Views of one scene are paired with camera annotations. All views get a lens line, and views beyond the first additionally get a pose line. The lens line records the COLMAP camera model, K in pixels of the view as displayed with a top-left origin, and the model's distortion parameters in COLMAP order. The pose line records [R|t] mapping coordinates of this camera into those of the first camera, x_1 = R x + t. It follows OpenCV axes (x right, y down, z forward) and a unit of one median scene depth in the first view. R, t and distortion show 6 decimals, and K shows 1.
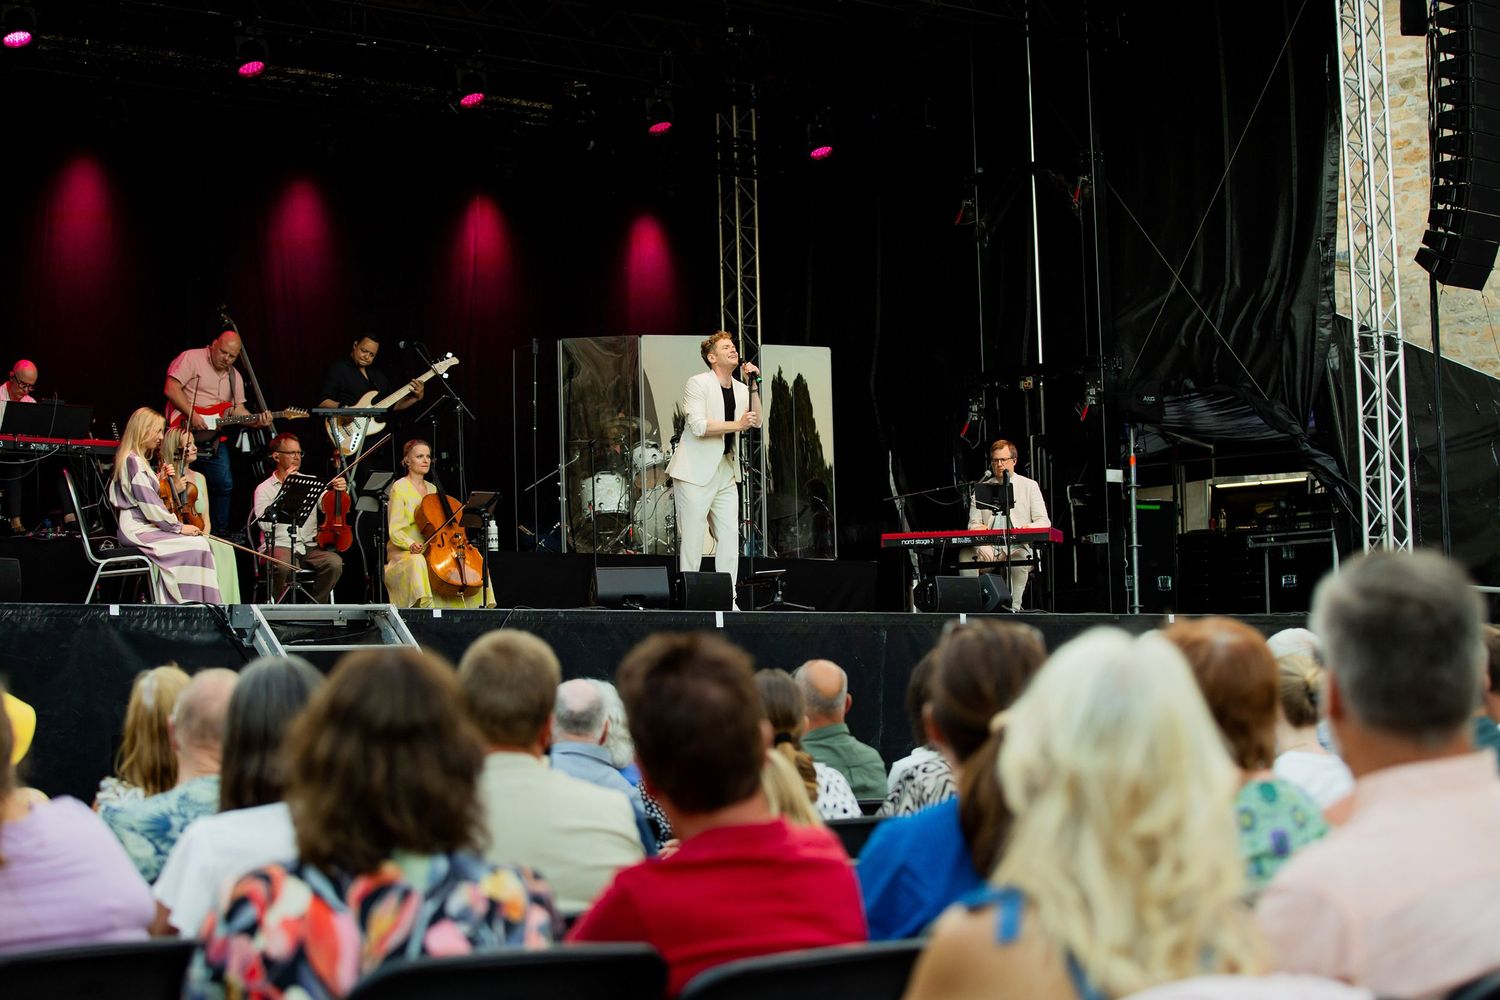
lens RADIAL K [[3061.4, 0, 750.0], [0, 3061.4, 500.0], [0, 0, 1]] dist [-0.017983, -4.476080]
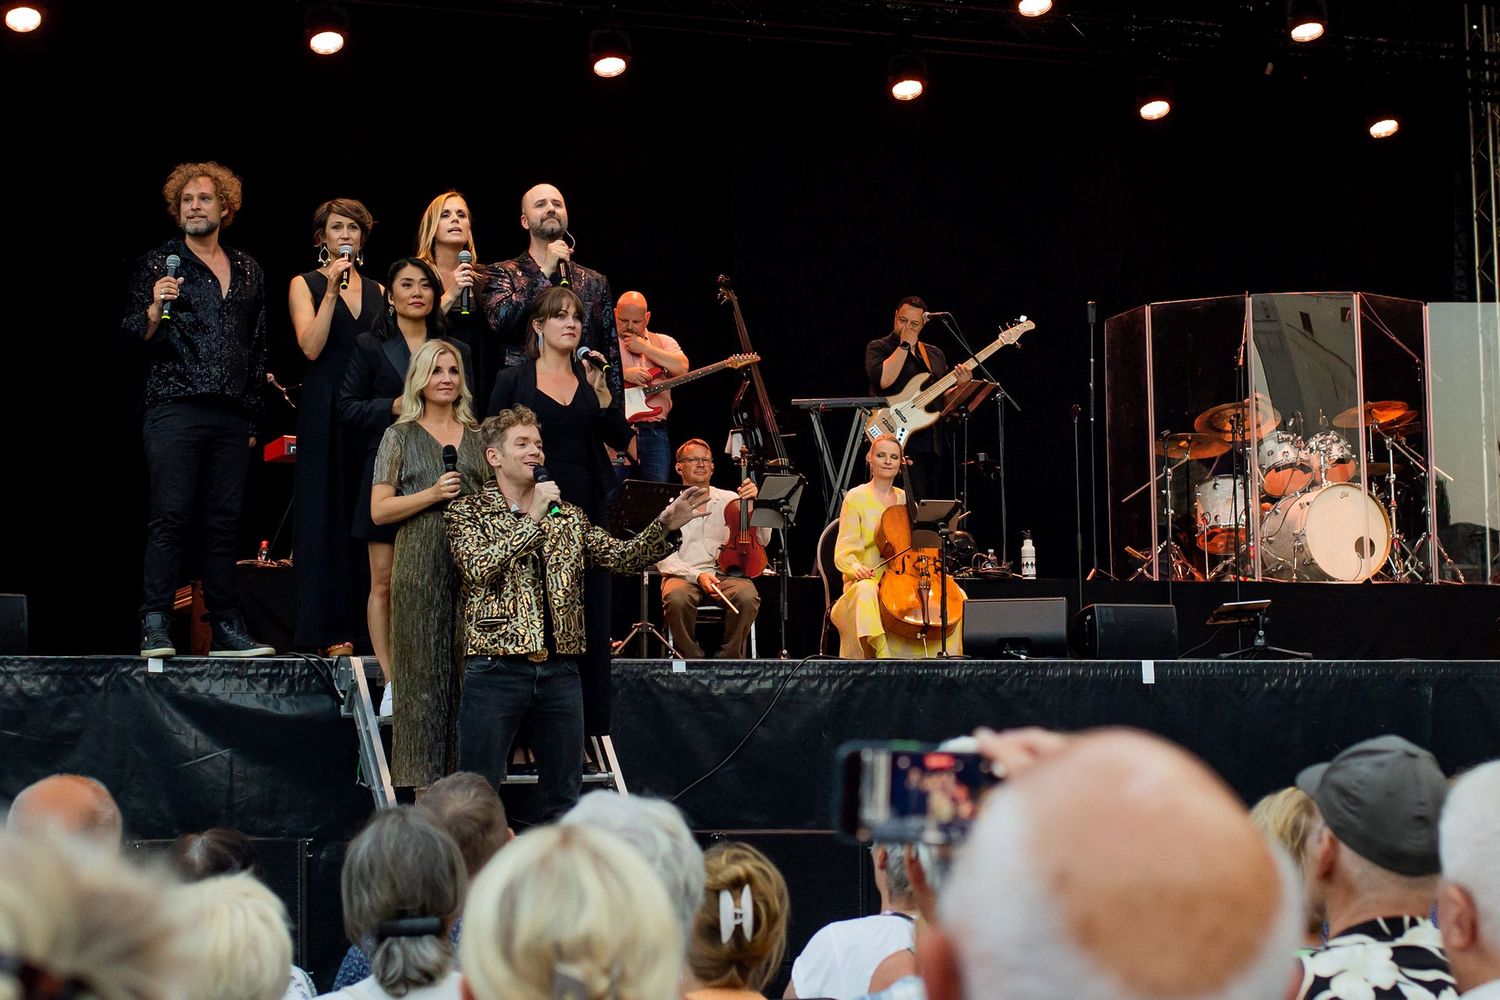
lens RADIAL K [[2944.9, 0, 750.0], [0, 2944.9, 500.0], [0, 0, 1]] dist [-0.157295, 0.109534]
pose [[0.920179, -0.022931, -0.390826, 0.151498], [0.017843, 0.999702, -0.016646, 0.008373], [0.391091, 0.008344, 0.920314, 0.314804]]
